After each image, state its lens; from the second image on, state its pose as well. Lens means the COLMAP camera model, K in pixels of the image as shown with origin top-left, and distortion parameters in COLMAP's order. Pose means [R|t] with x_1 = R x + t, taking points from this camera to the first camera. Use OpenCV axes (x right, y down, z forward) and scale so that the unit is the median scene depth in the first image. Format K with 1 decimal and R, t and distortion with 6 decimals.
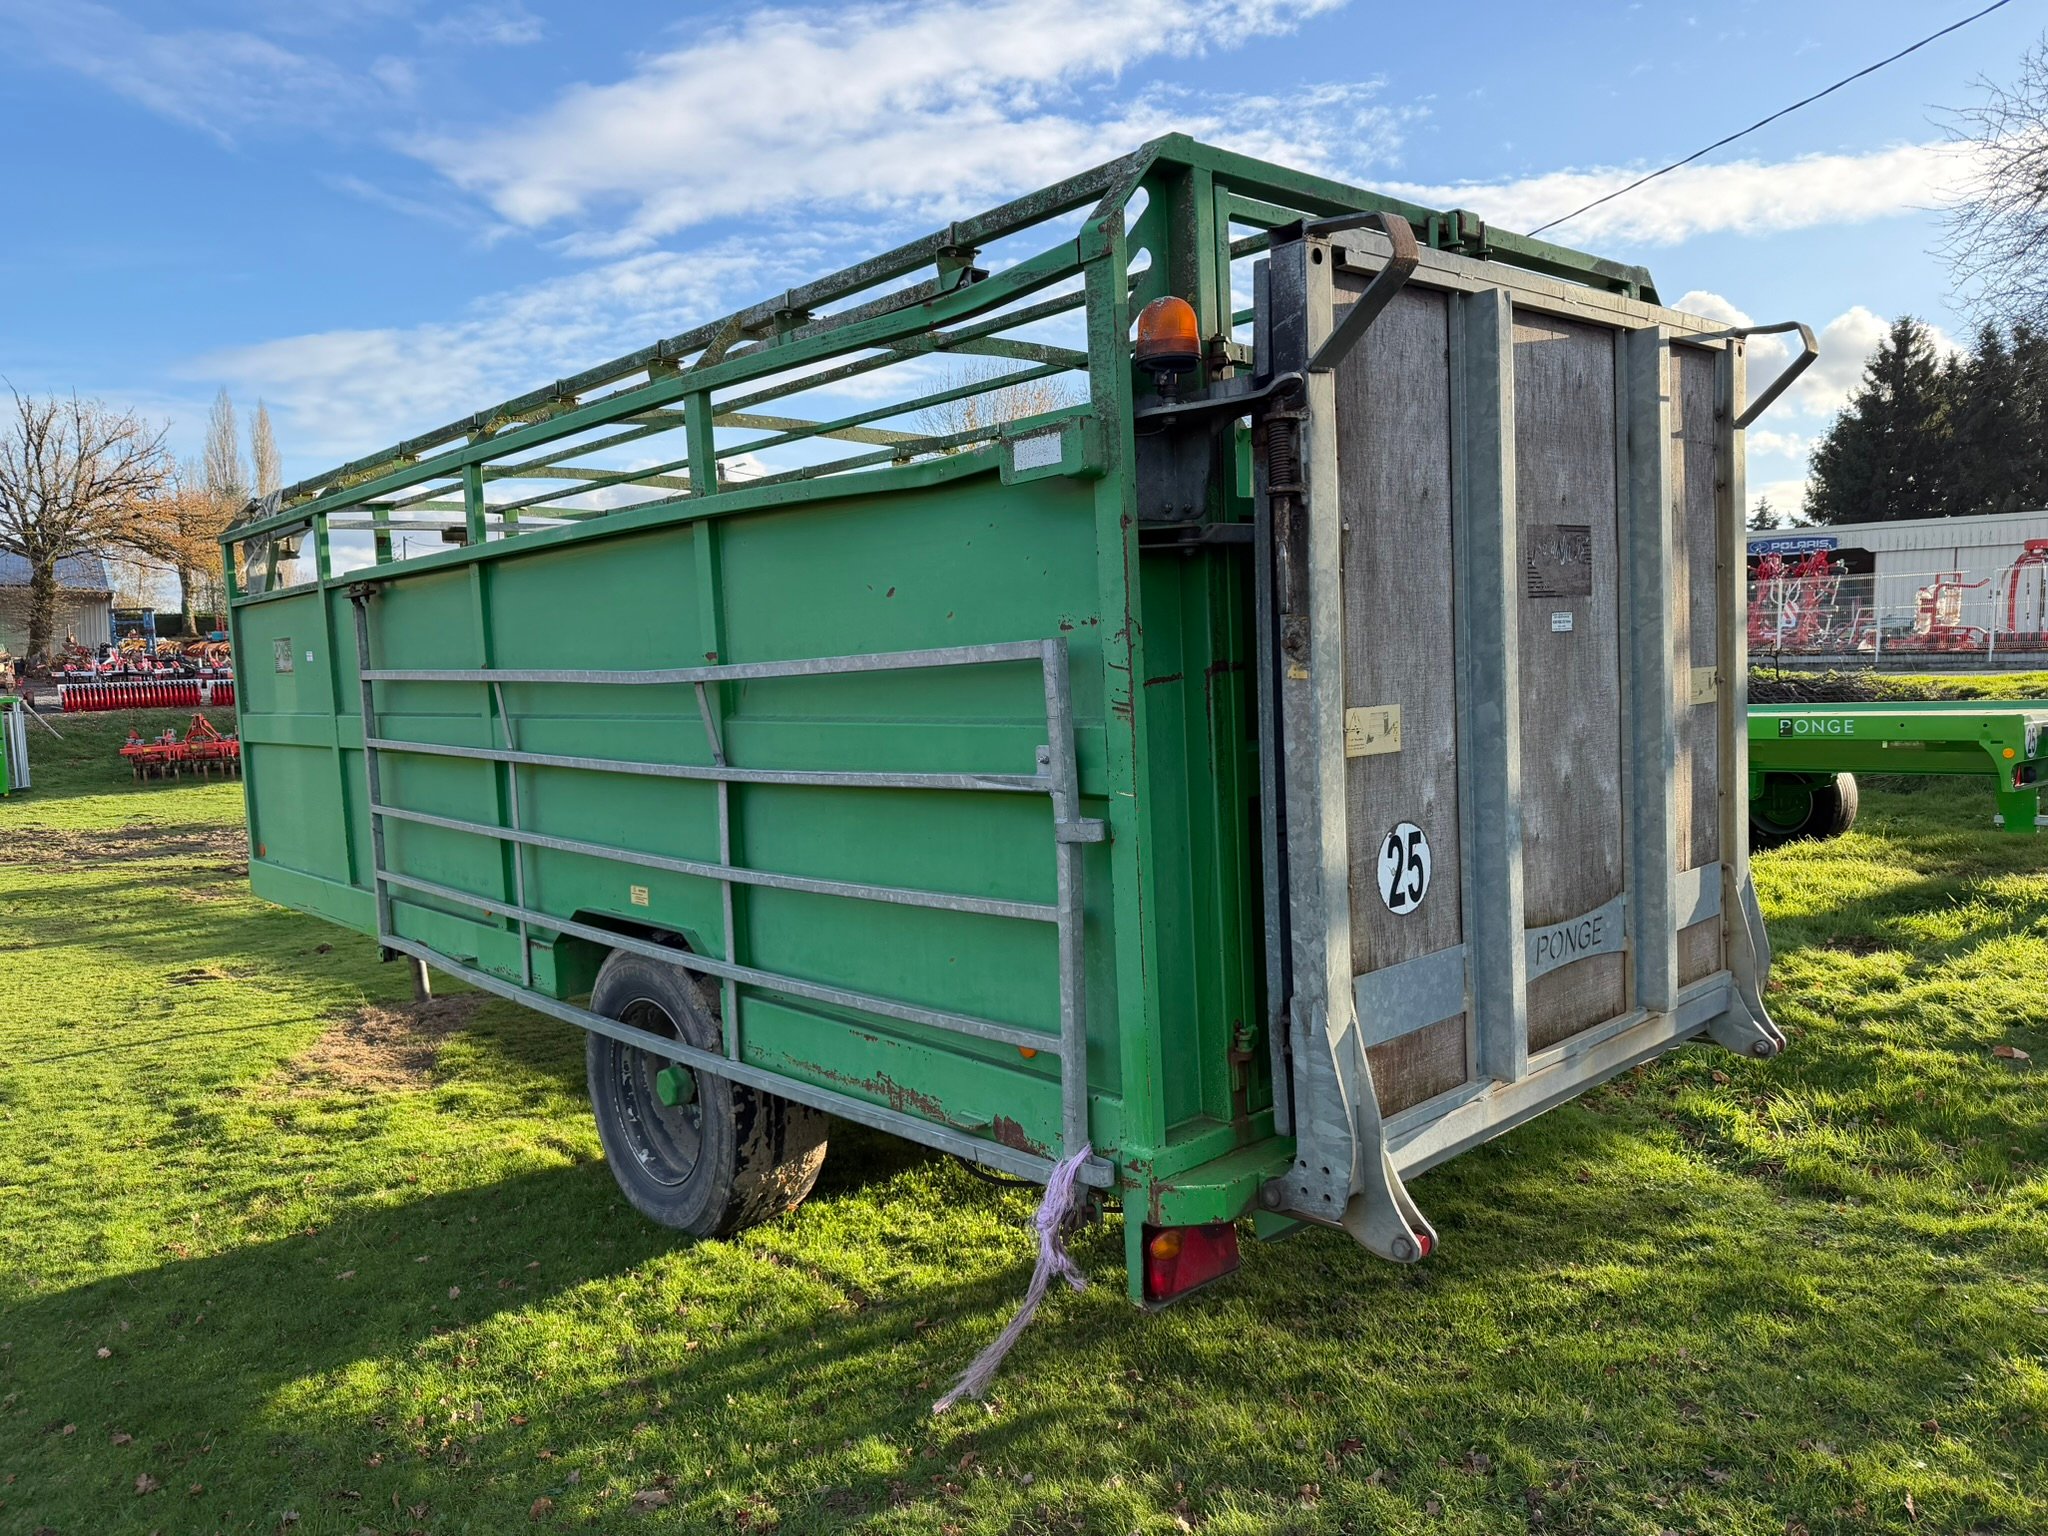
lens RADIAL K [[1453.3, 0, 1023.6], [0, 1453.3, 774.3], [0, 0, 1]] dist [0.037041, -0.000993]
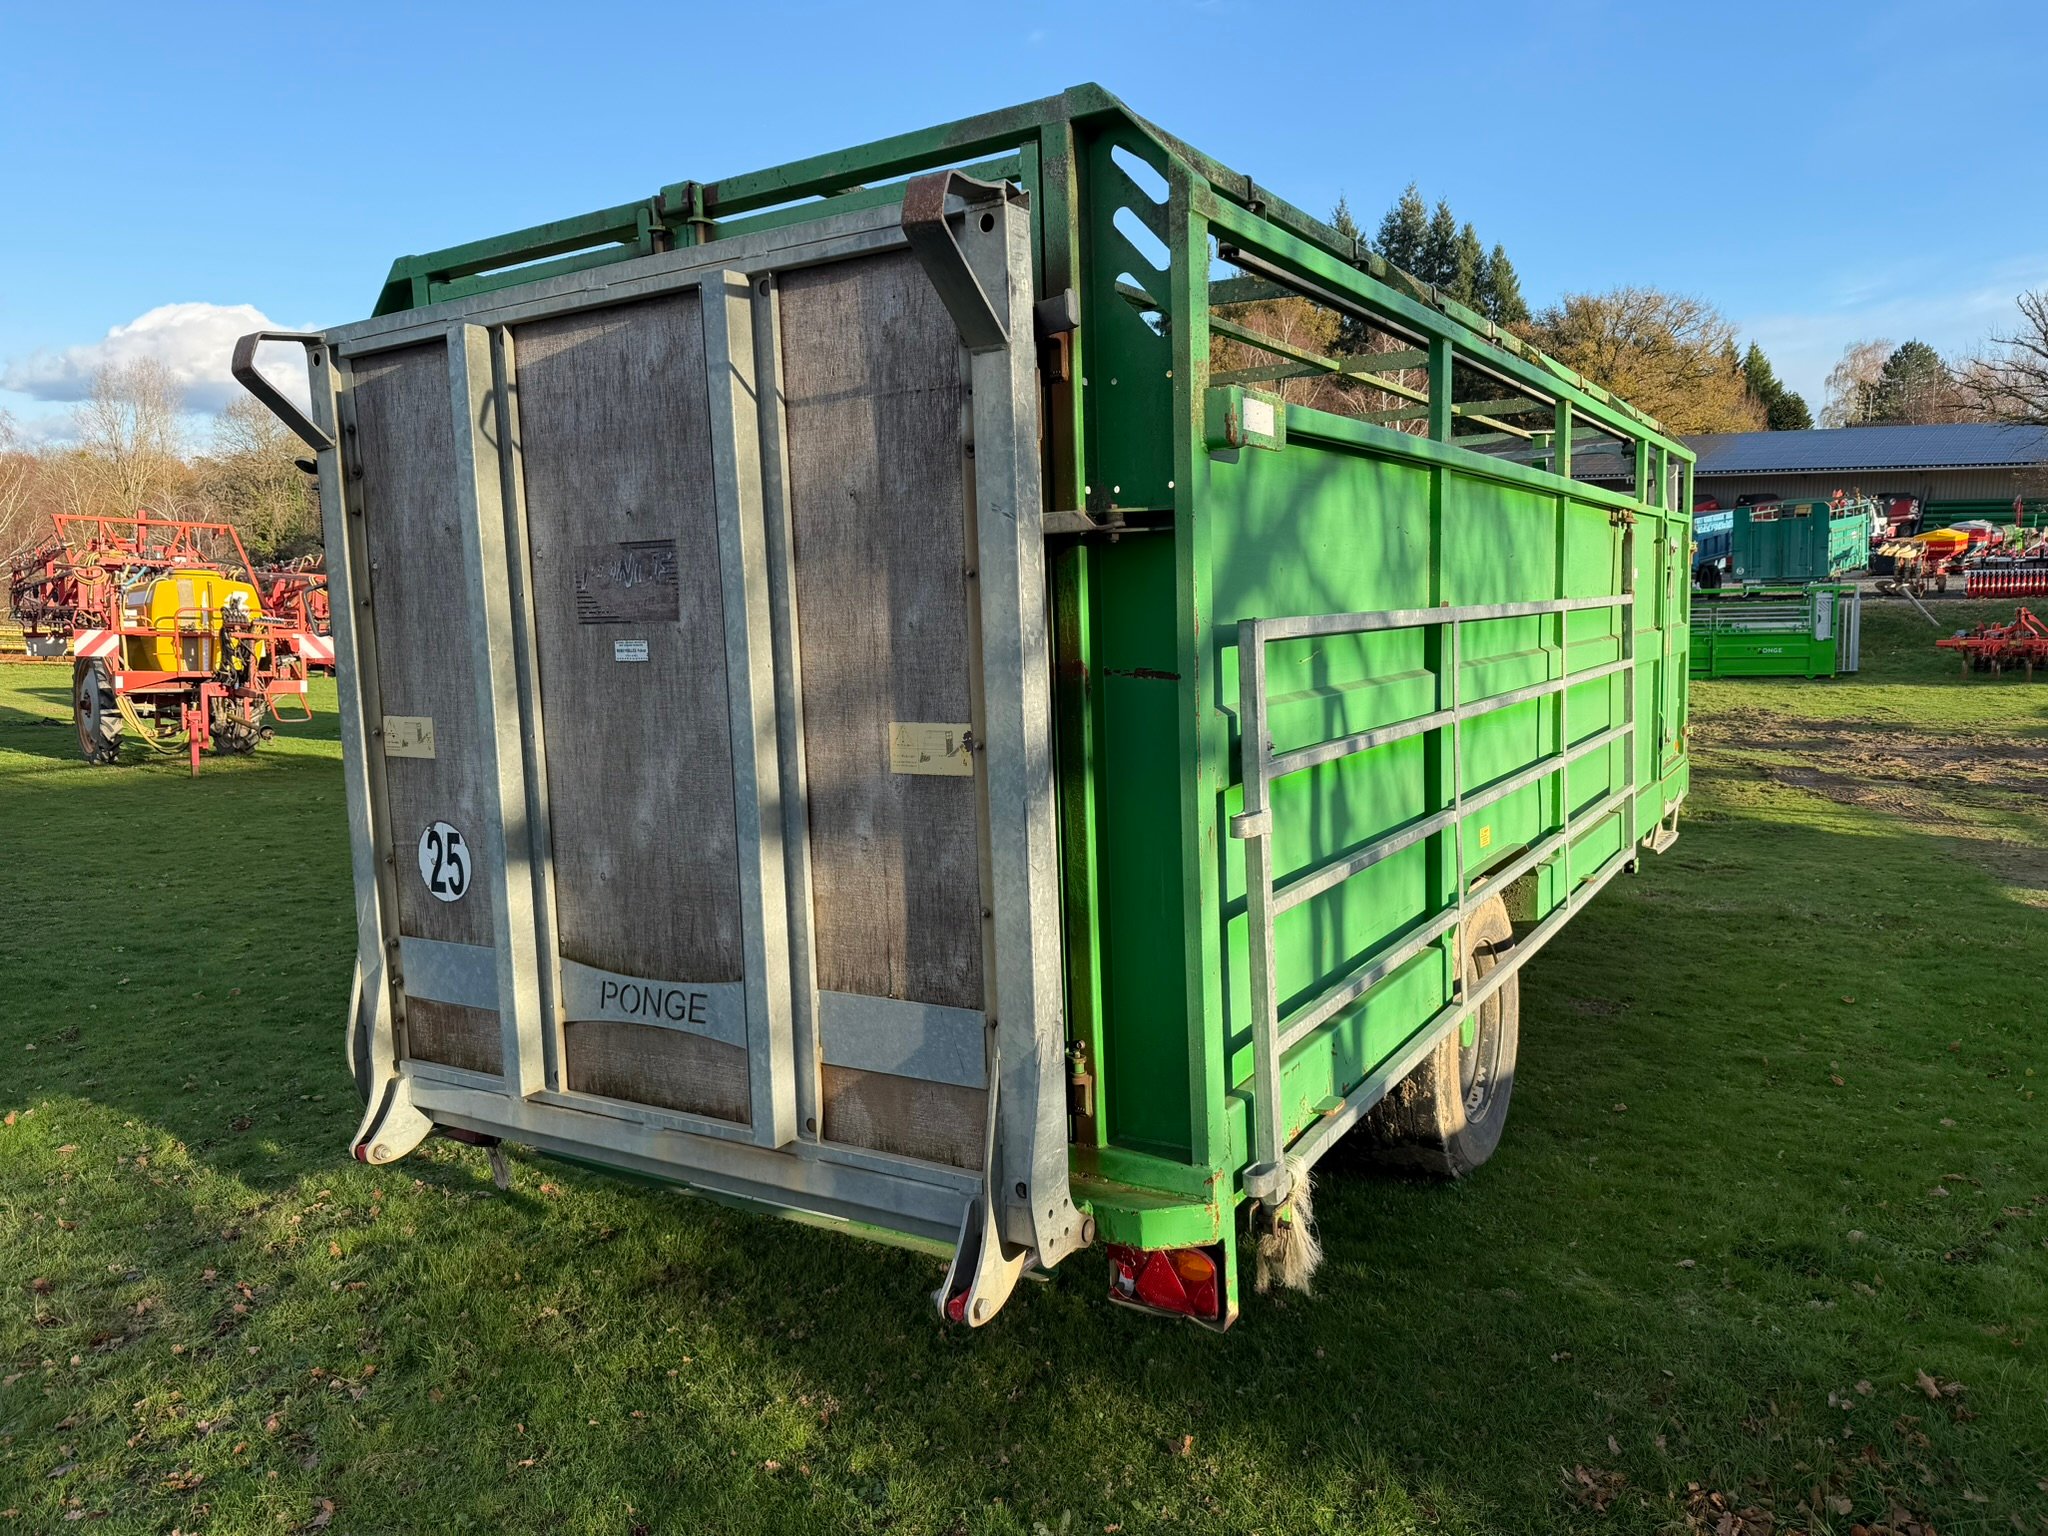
lens RADIAL K [[1453.3, 0, 1024.6], [0, 1453.3, 760.5], [0, 0, 1]] dist [0.037041, -0.000993]
pose [[0.286983, 0.139956, -0.947657, 1.465391], [-0.065980, 0.989808, 0.126200, -0.188287], [0.955661, 0.026309, 0.293292, 1.097660]]
